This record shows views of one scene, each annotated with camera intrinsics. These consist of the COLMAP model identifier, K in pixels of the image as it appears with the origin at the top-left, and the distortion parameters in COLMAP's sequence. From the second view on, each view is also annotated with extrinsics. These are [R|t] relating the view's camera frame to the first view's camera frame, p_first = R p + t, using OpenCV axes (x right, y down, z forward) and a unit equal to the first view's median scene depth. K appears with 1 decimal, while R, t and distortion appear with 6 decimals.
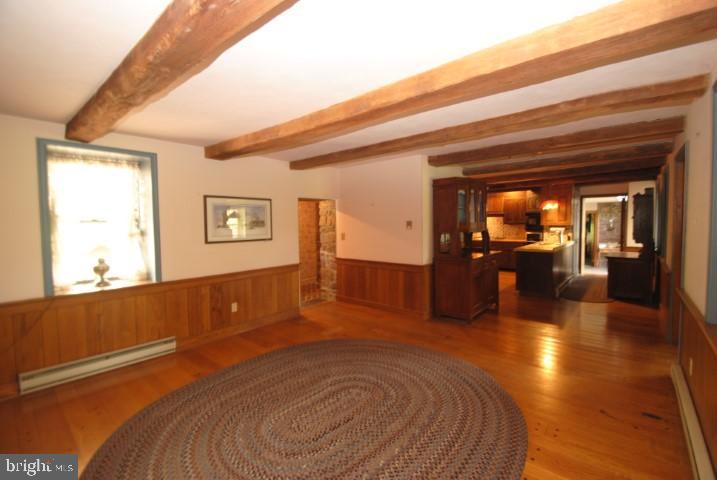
lens RADIAL K [[314.9, 0, 356.1], [0, 314.9, 237.4], [0, 0, 1]] dist [-0.005540, -0.001825]
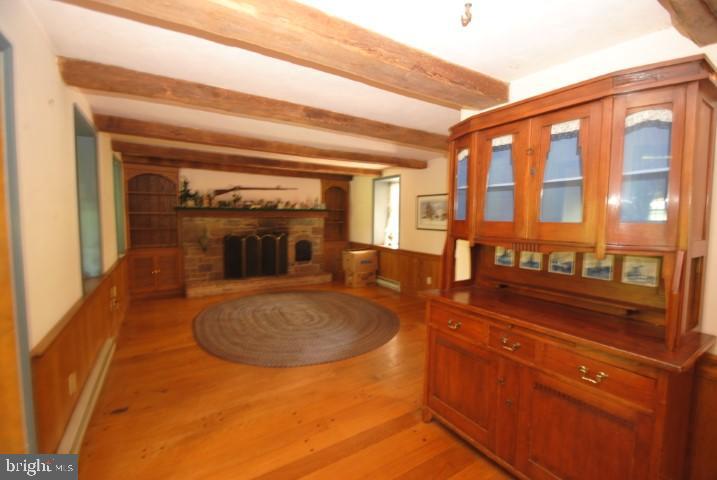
lens RADIAL K [[314.9, 0, 364.4], [0, 314.9, 237.1], [0, 0, 1]] dist [-0.005540, -0.001825]
pose [[-0.288472, 0.074008, -0.954624, 0.536300], [-0.054440, 0.994128, 0.093521, -0.036088], [0.955940, 0.078948, -0.282749, 0.650331]]
